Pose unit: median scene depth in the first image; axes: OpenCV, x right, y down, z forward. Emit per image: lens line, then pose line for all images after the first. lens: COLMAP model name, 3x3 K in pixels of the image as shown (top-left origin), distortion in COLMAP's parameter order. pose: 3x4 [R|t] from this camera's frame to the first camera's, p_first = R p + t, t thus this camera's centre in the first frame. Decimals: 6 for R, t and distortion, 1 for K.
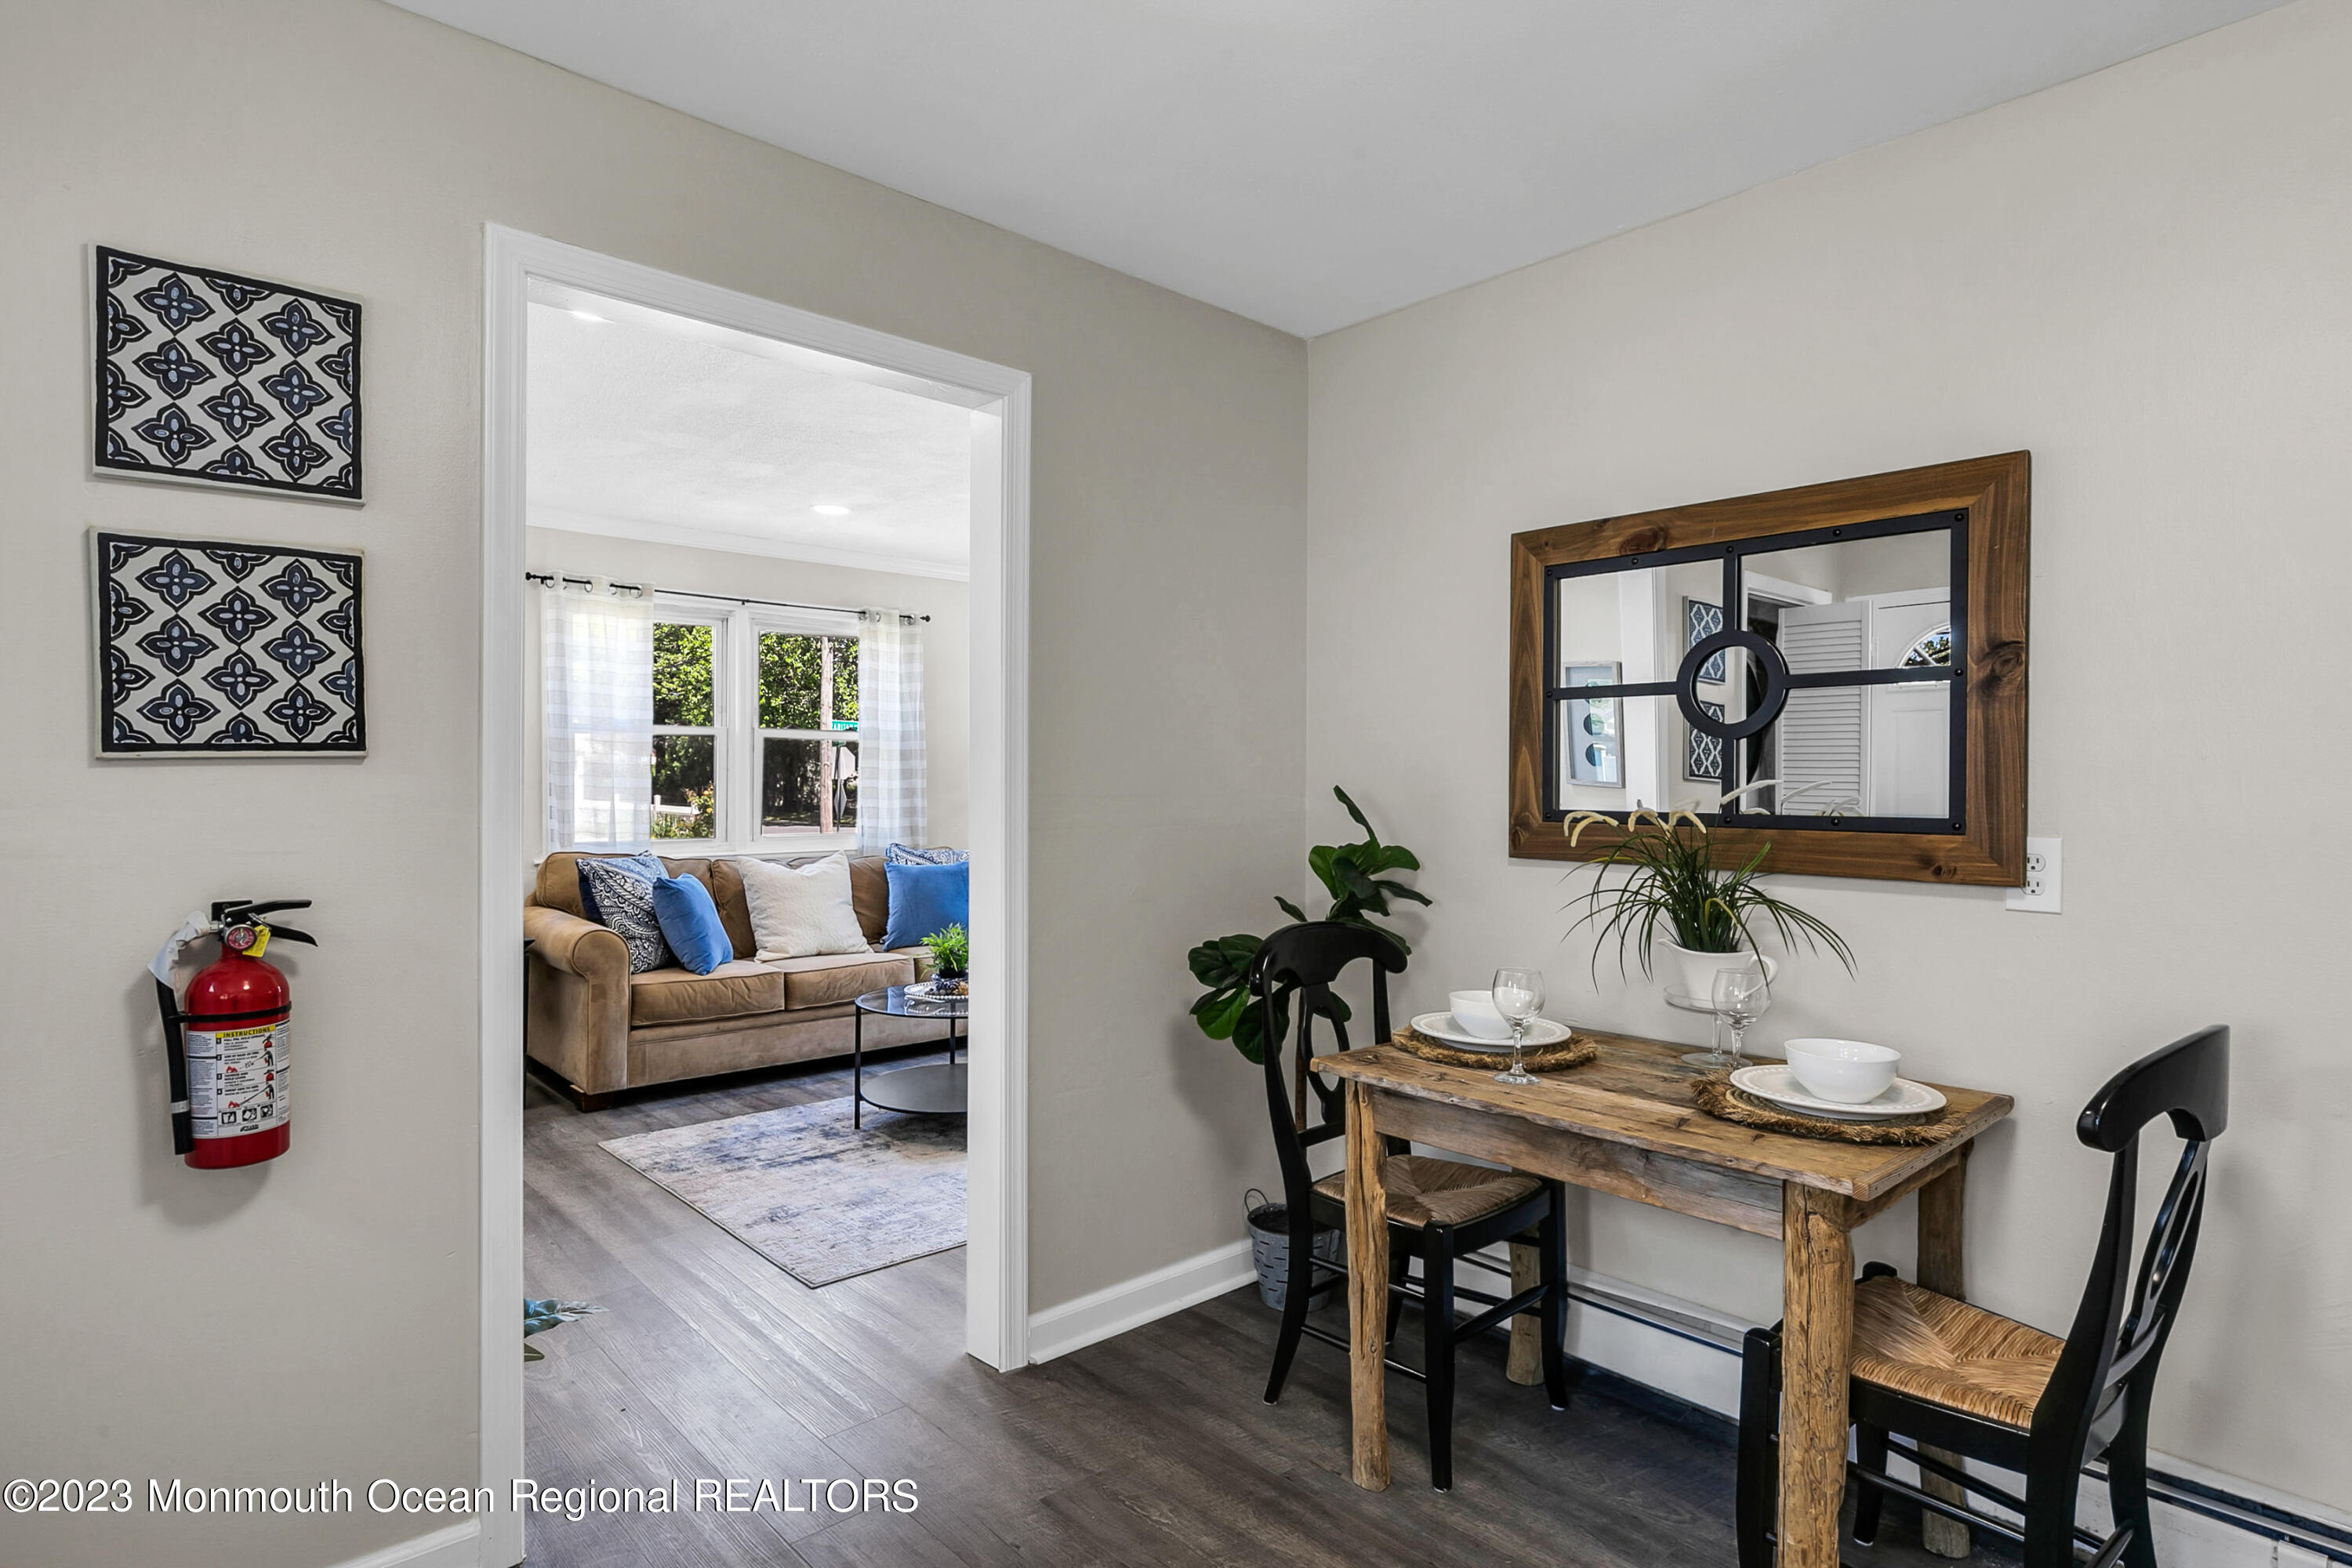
lens RADIAL K [[1245.0, 0, 1176.0], [0, 1245.0, 784.0], [0, 0, 1]] dist [0.003808, -0.000362]
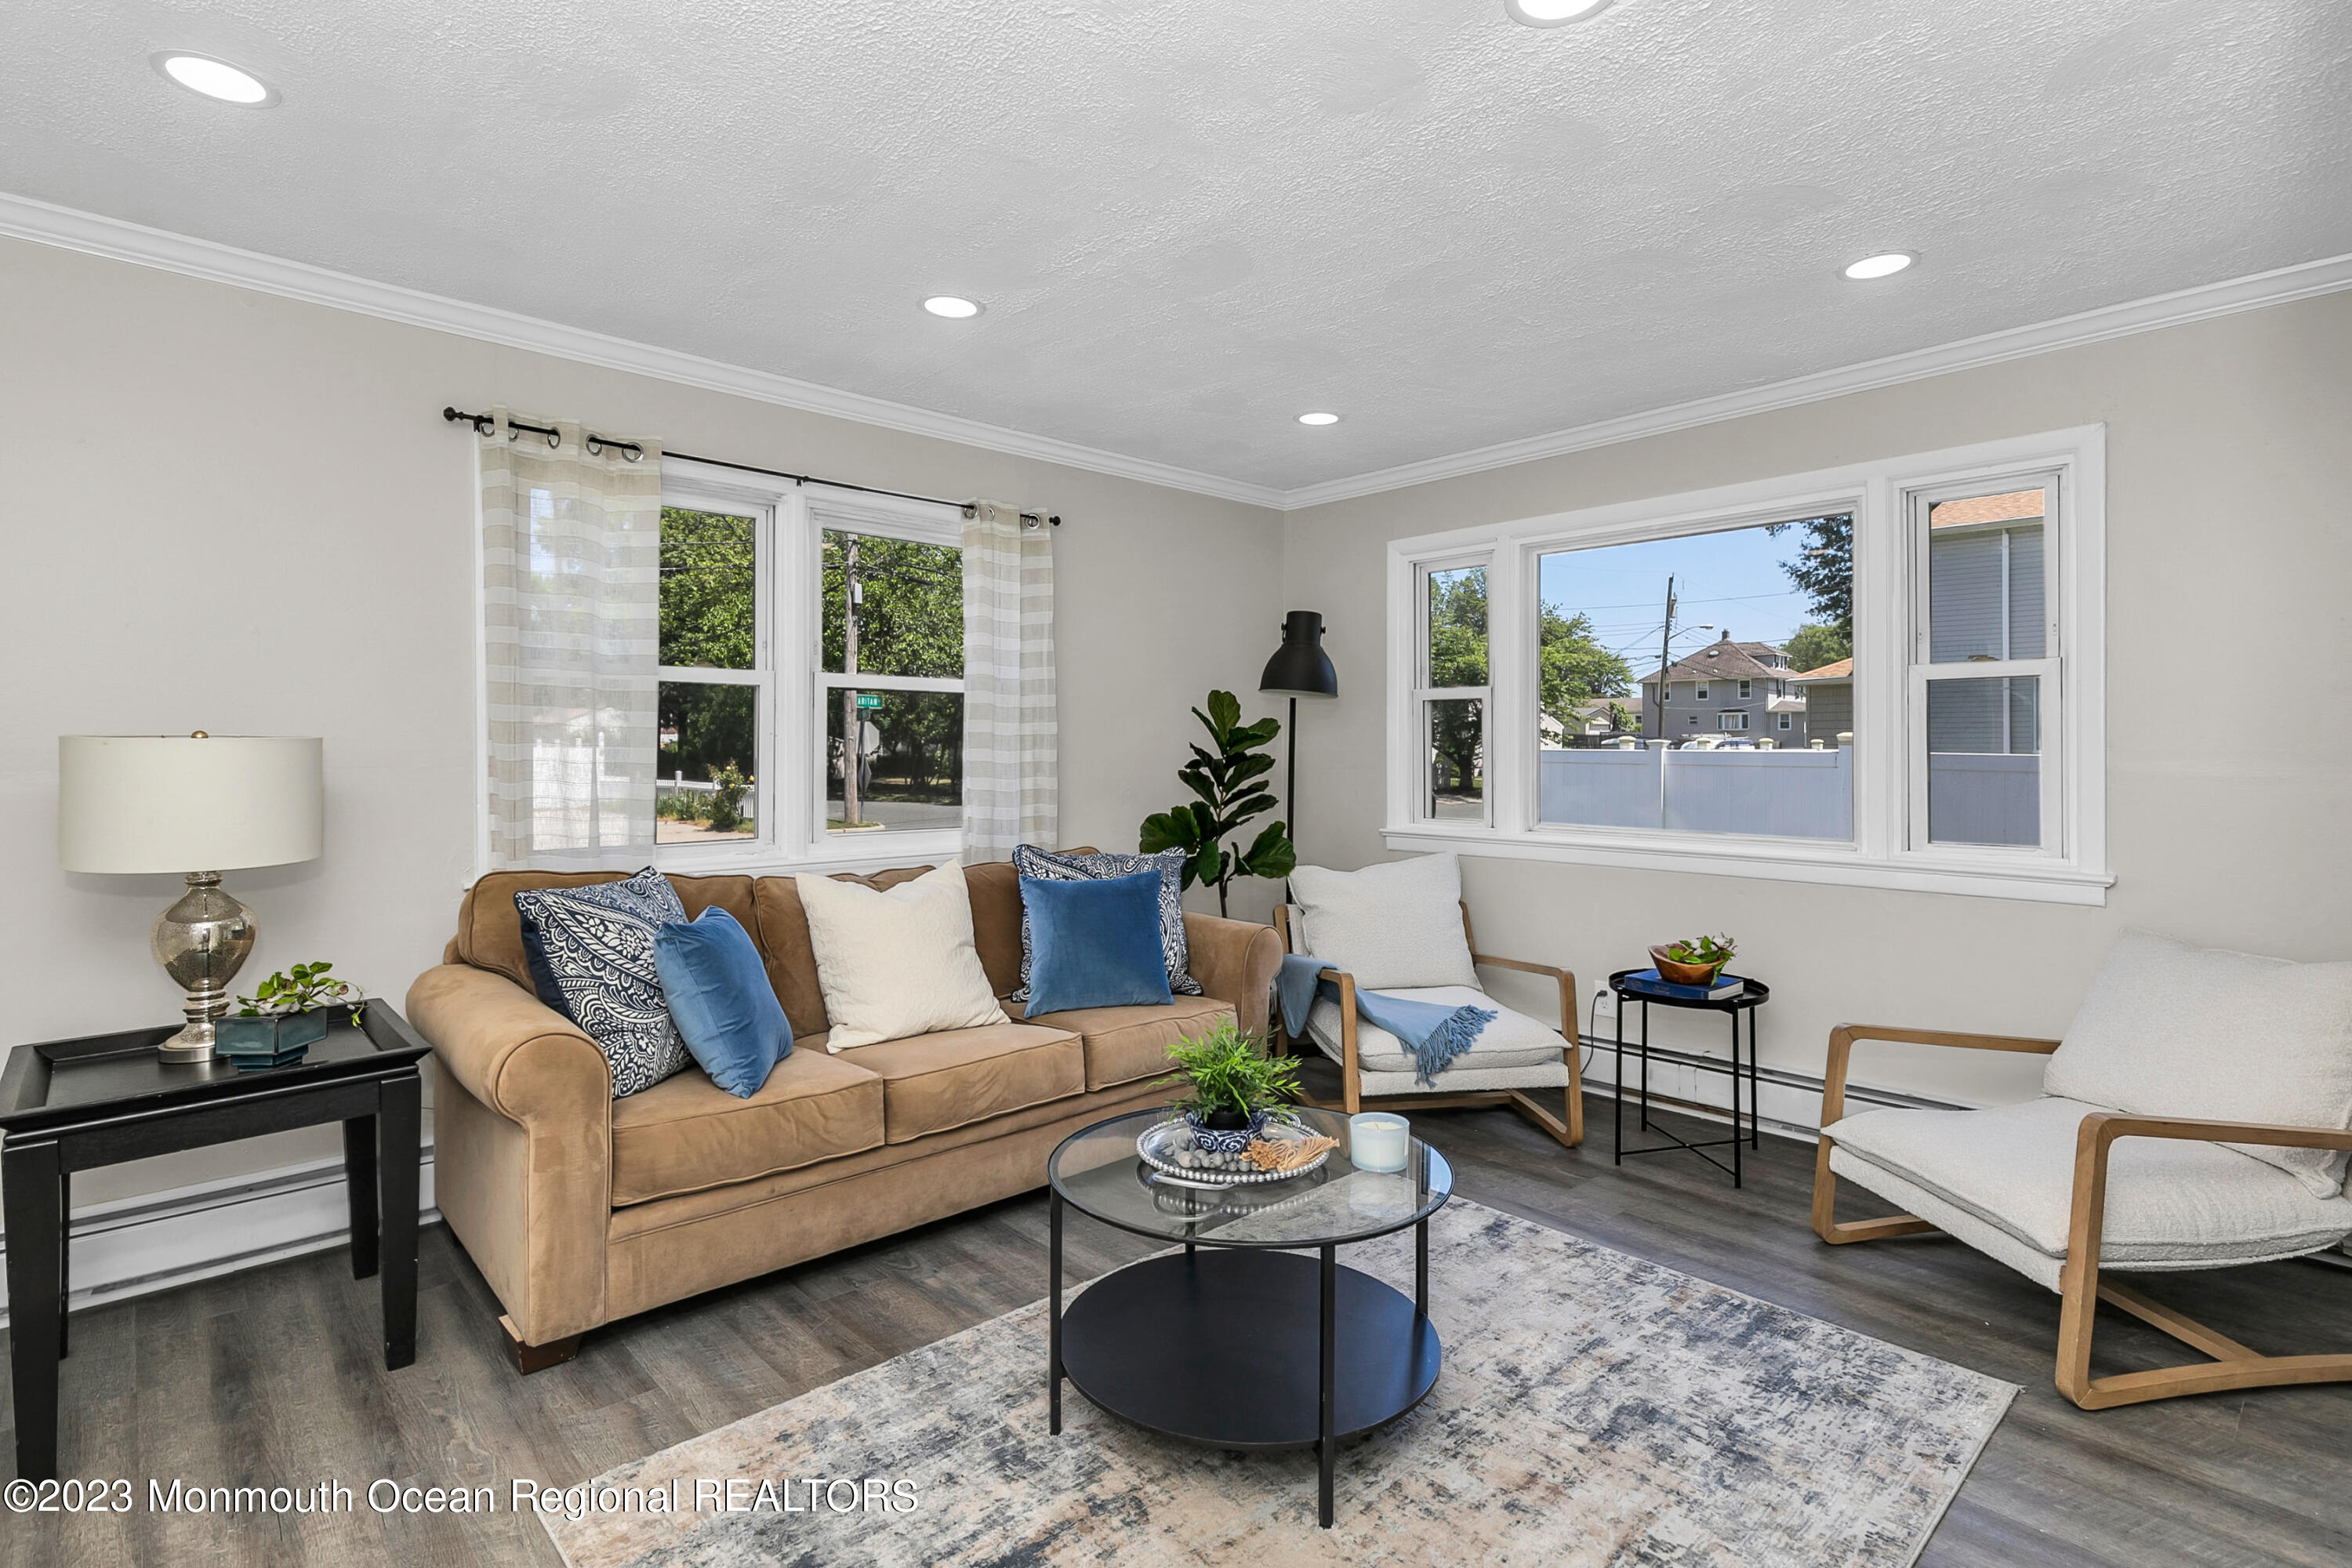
lens RADIAL K [[1144.2, 0, 1168.6], [0, 1144.2, 747.2], [0, 0, 1]] dist [0.000044, -0.000179]
pose [[0.999958, -0.002786, 0.008769, -0.452630], [0.002872, 0.999948, -0.009821, 0.005829], [-0.008741, 0.009846, 0.999913, 1.128222]]
